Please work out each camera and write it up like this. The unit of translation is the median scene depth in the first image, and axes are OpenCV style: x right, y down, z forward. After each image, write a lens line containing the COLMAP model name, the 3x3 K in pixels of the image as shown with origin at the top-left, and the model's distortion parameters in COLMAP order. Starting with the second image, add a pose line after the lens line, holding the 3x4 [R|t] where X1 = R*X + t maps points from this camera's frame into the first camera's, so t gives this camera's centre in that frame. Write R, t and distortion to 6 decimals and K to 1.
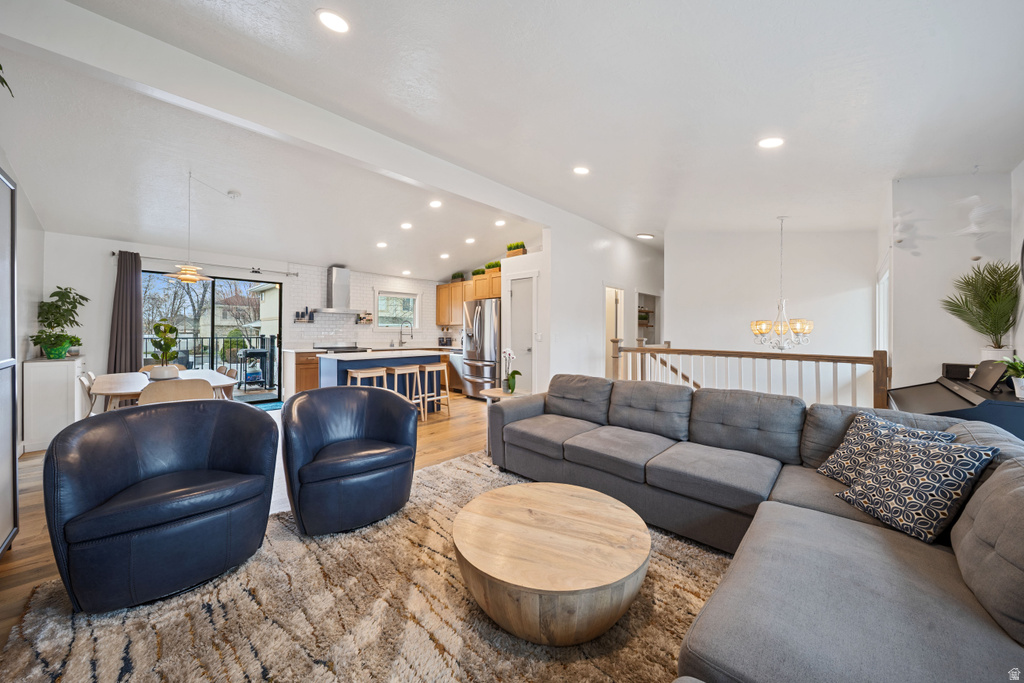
lens RADIAL K [[359.3, 0, 509.8], [0, 359.3, 338.2], [0, 0, 1]] dist [-0.000126, -0.000047]
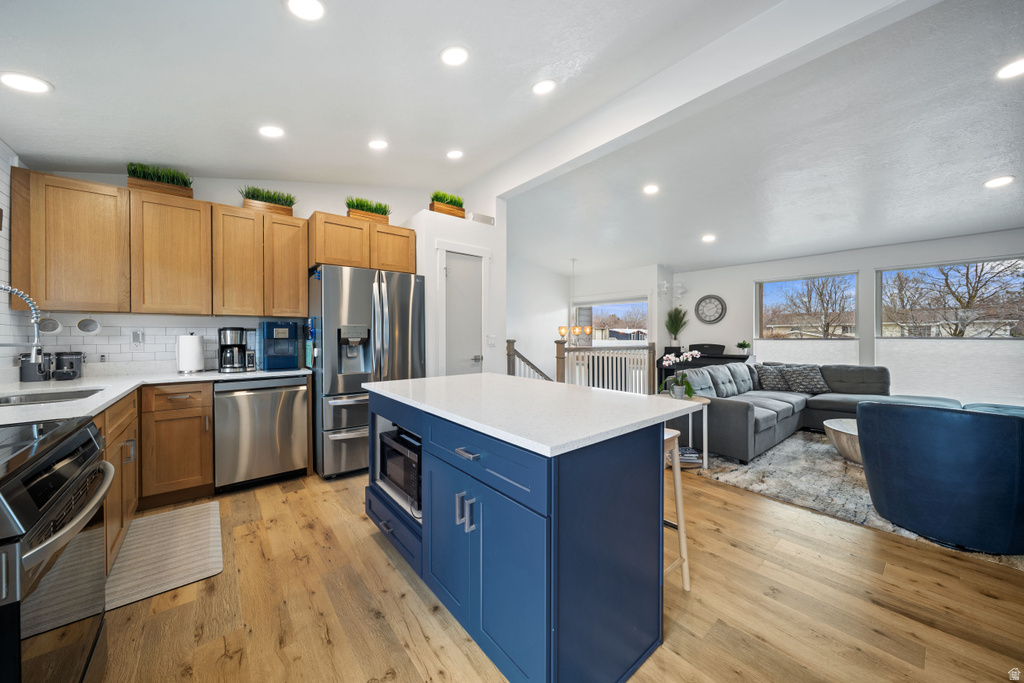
lens RADIAL K [[359.3, 0, 509.8], [0, 359.3, 338.2], [0, 0, 1]] dist [-0.000126, -0.000047]
pose [[0.106616, -0.013197, 0.994213, -0.638917], [0.020392, 0.999731, 0.011083, -0.015548], [-0.994091, 0.019093, 0.106856, 0.873765]]
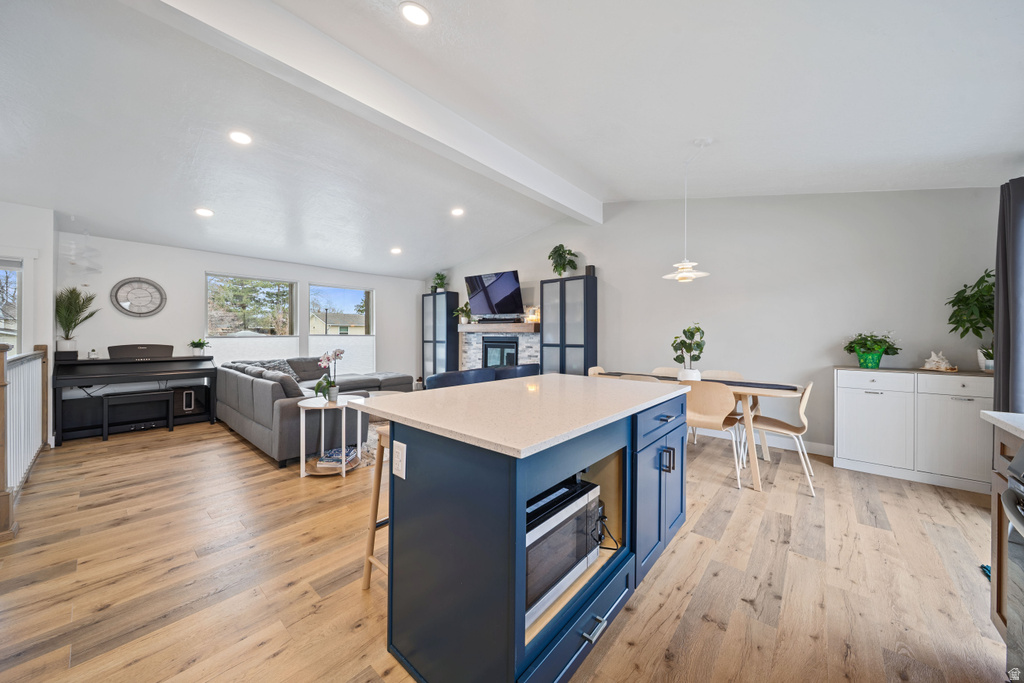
lens RADIAL K [[356.7, 0, 506.7], [0, 356.7, 331.7], [0, 0, 1]] dist [-0.000345, -0.000070]
pose [[-0.998552, -0.010698, -0.052722, -0.255755], [-0.011367, 0.999858, 0.012417, -0.021115], [0.052582, 0.012999, -0.998532, 1.236340]]
